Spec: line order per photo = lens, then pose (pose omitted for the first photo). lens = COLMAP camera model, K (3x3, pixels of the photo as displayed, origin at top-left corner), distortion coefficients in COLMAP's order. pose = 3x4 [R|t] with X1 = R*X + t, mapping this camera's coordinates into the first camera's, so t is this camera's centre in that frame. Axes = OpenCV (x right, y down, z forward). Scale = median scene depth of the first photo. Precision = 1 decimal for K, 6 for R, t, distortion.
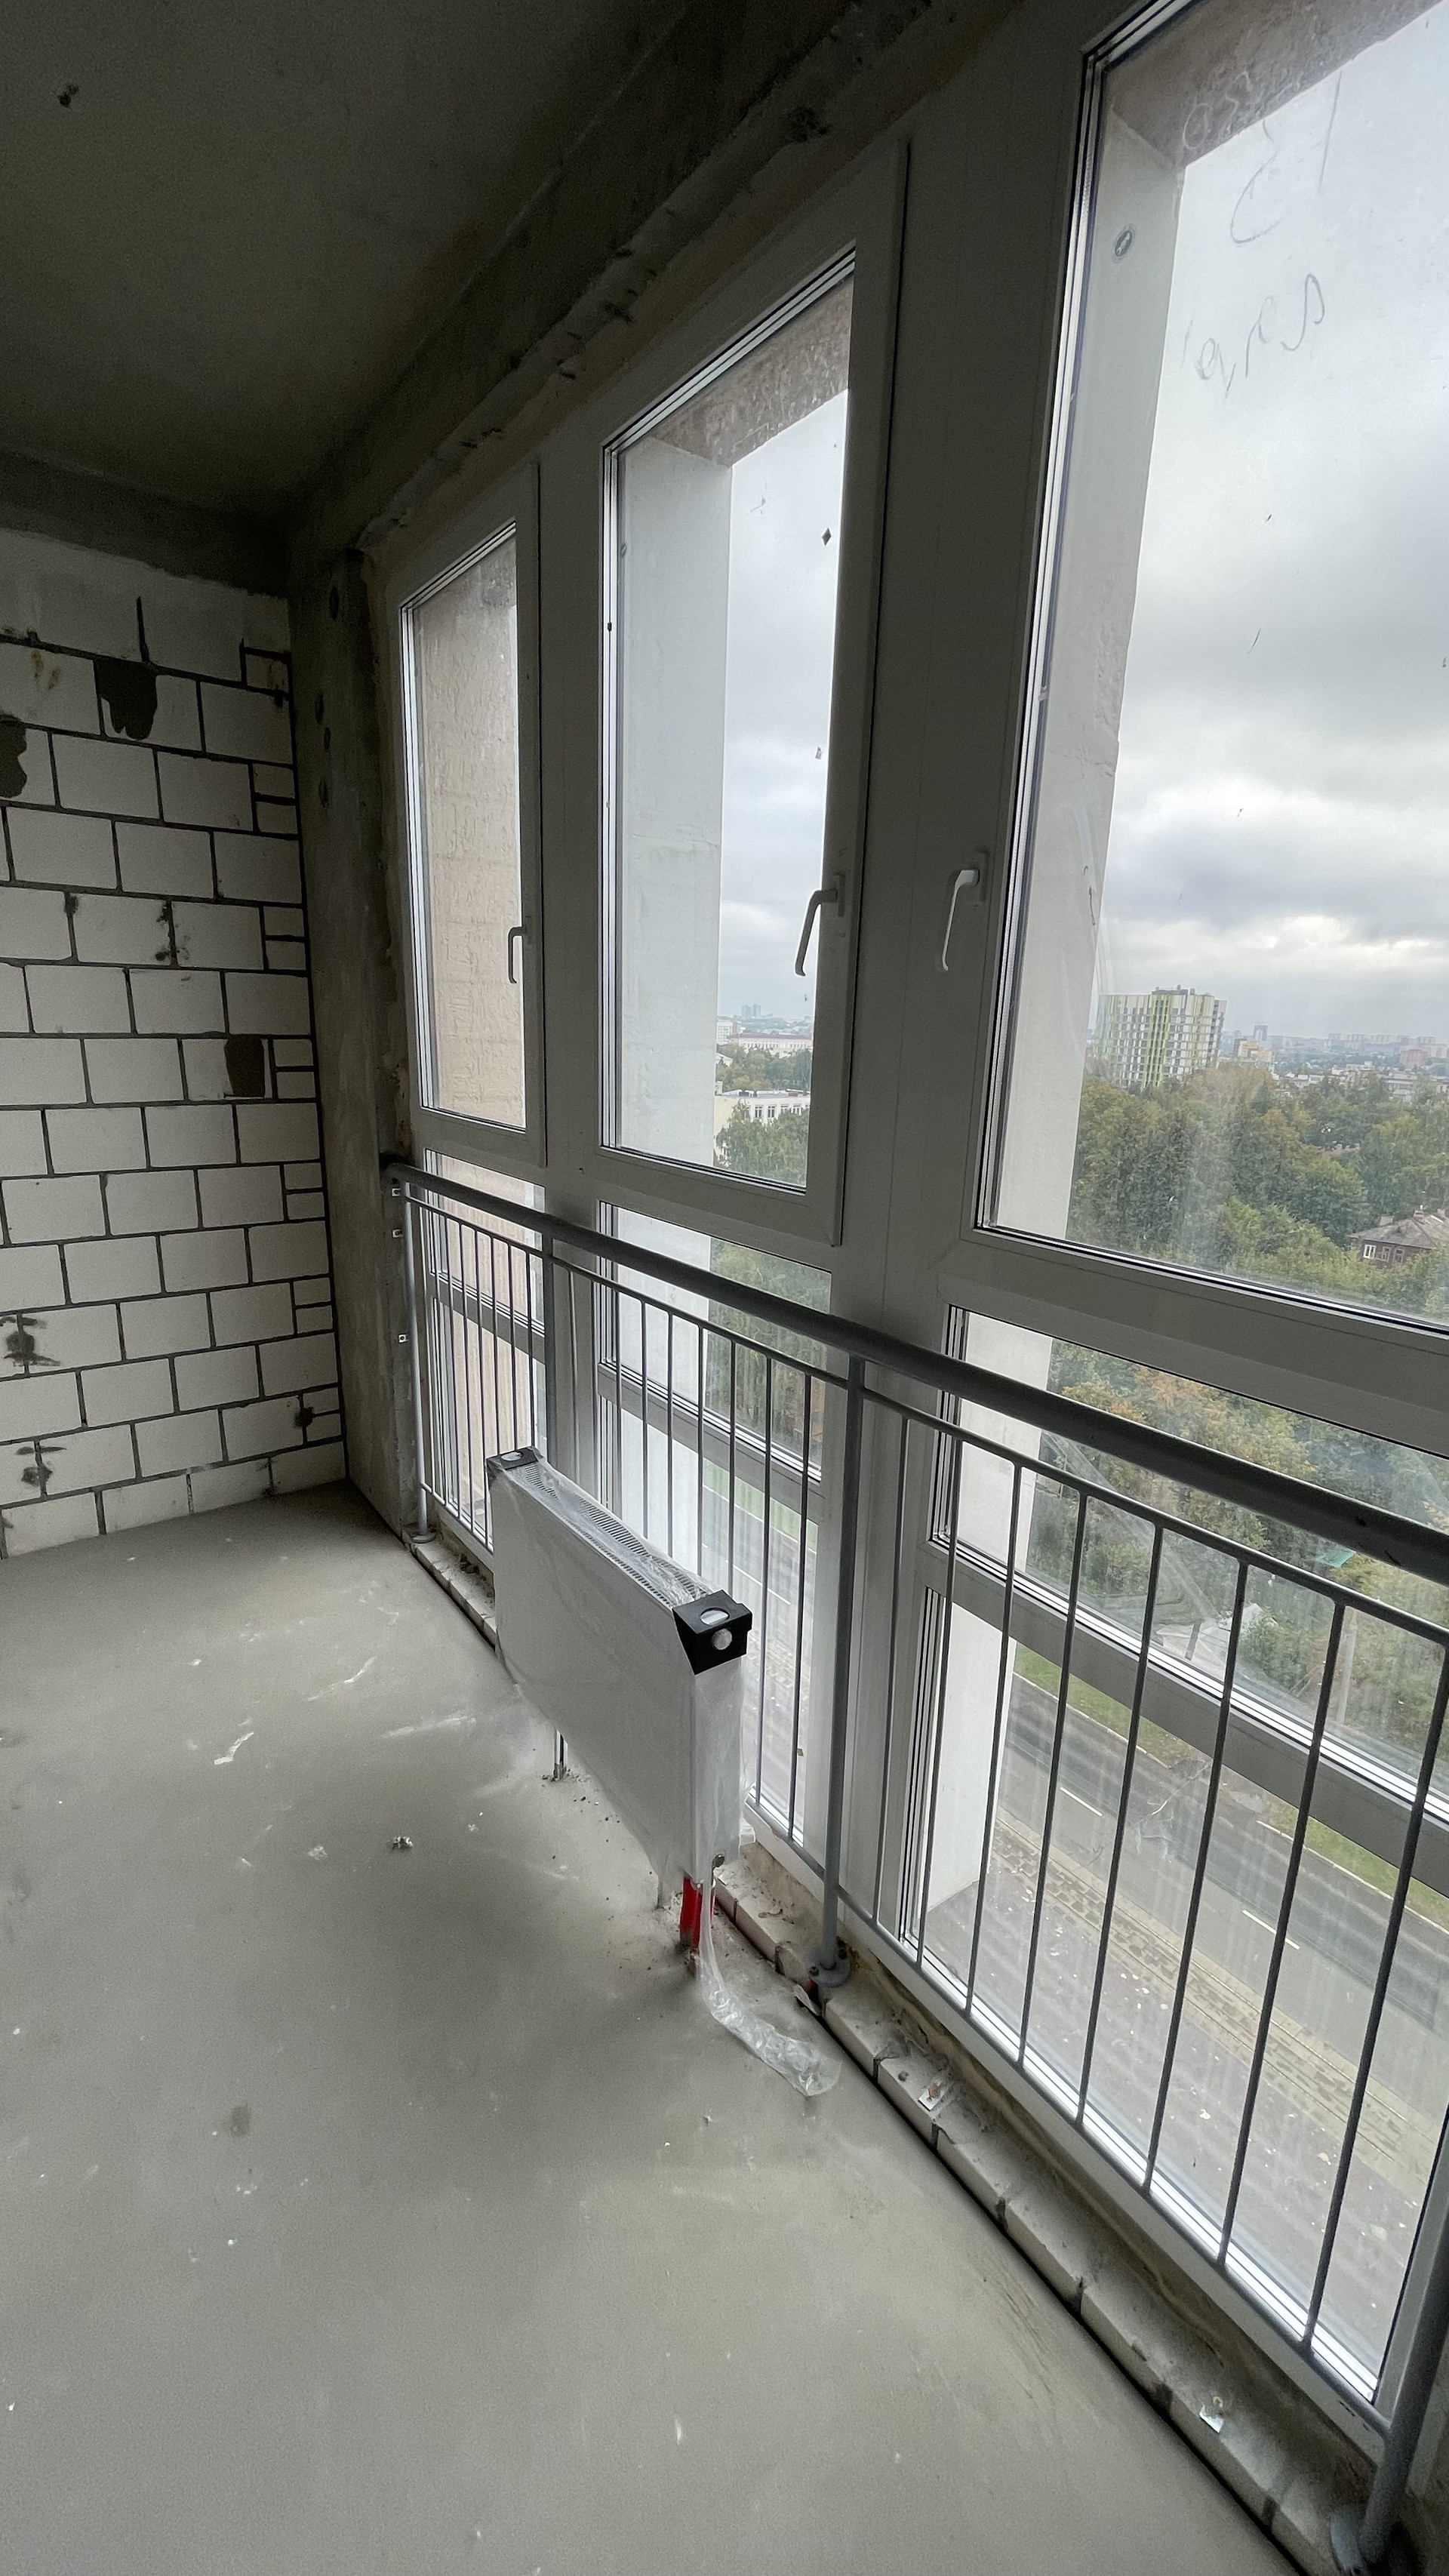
lens RADIAL K [[1043.6, 0, 731.8], [0, 1043.6, 1280.9], [0, 0, 1]] dist [-0.000559, 0.000357]
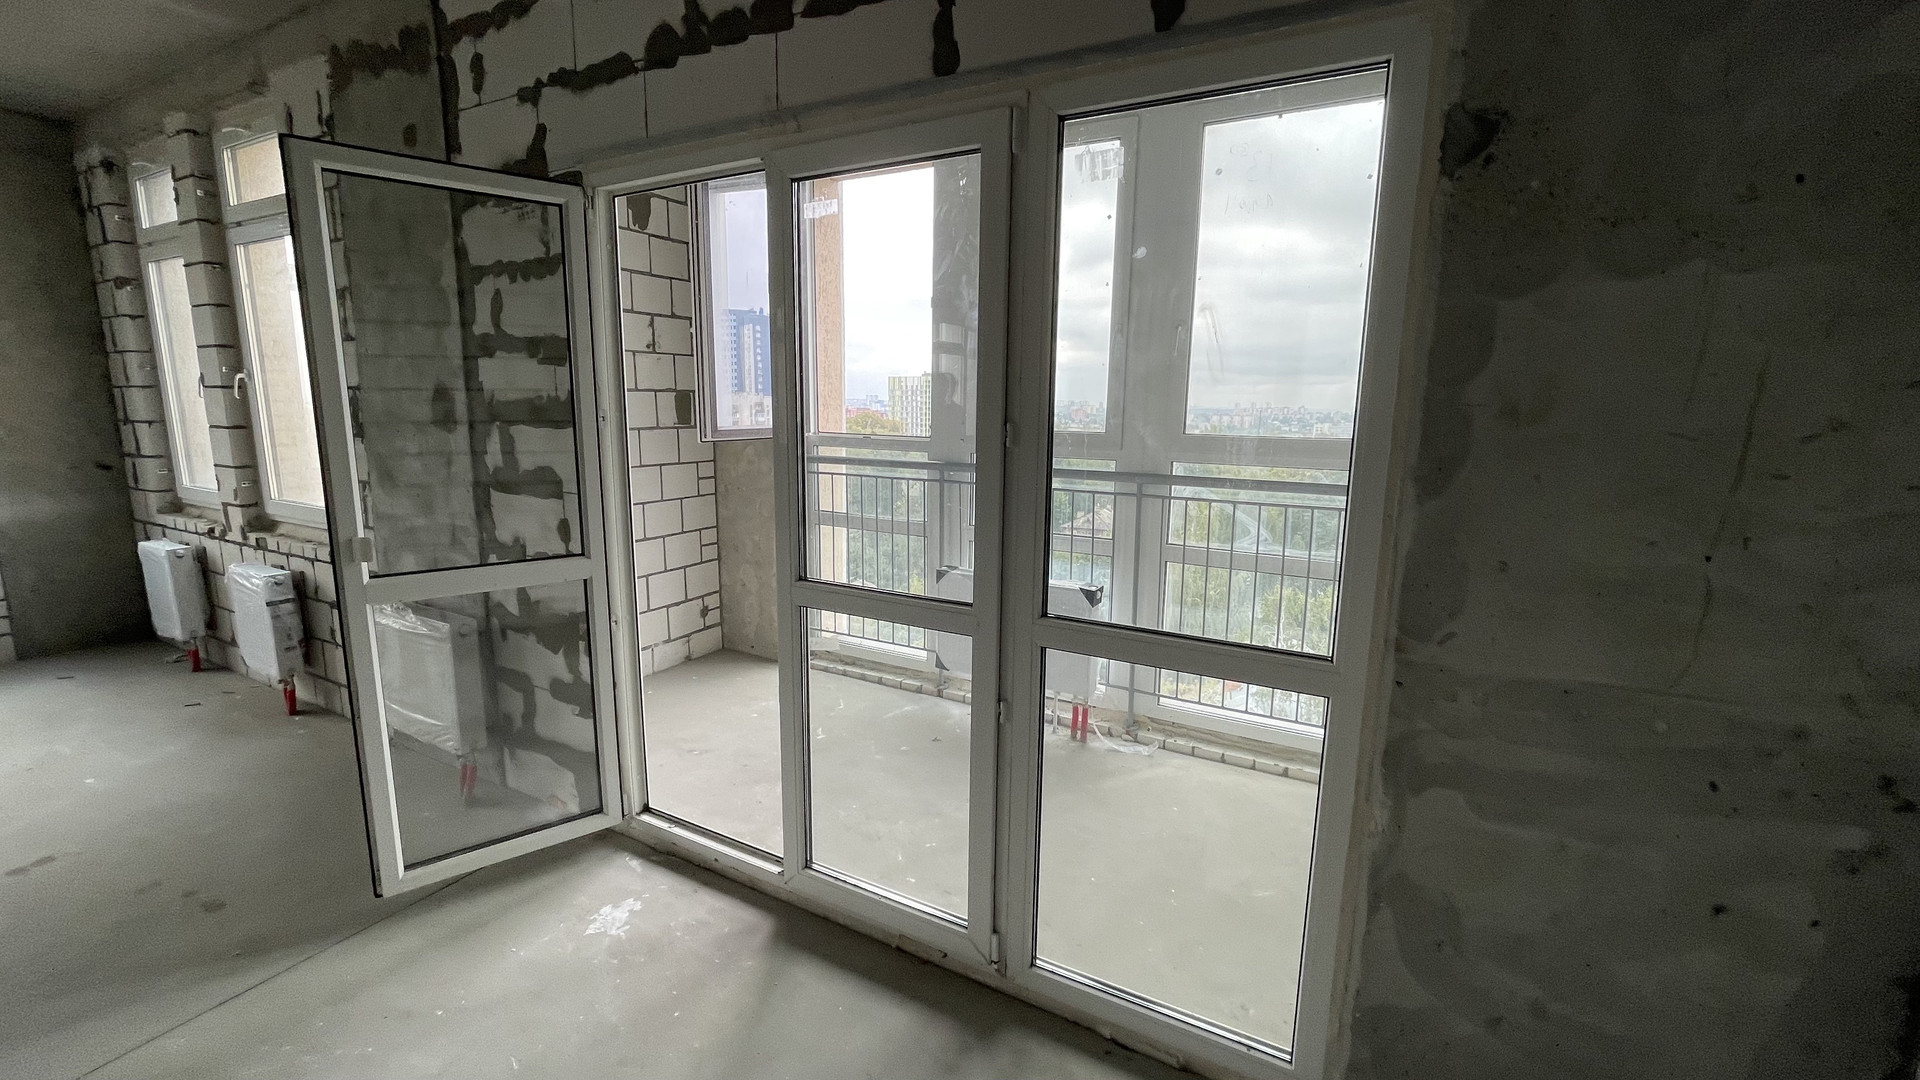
lens RADIAL K [[777.9, 0, 951.5], [0, 777.9, 530.0], [0, 0, 1]] dist [-0.000559, 0.000357]
pose [[0.912838, -0.083336, 0.399727, -0.567124], [0.112875, 0.992305, -0.050889, 0.114721], [-0.392411, 0.091573, 0.915220, -0.354322]]
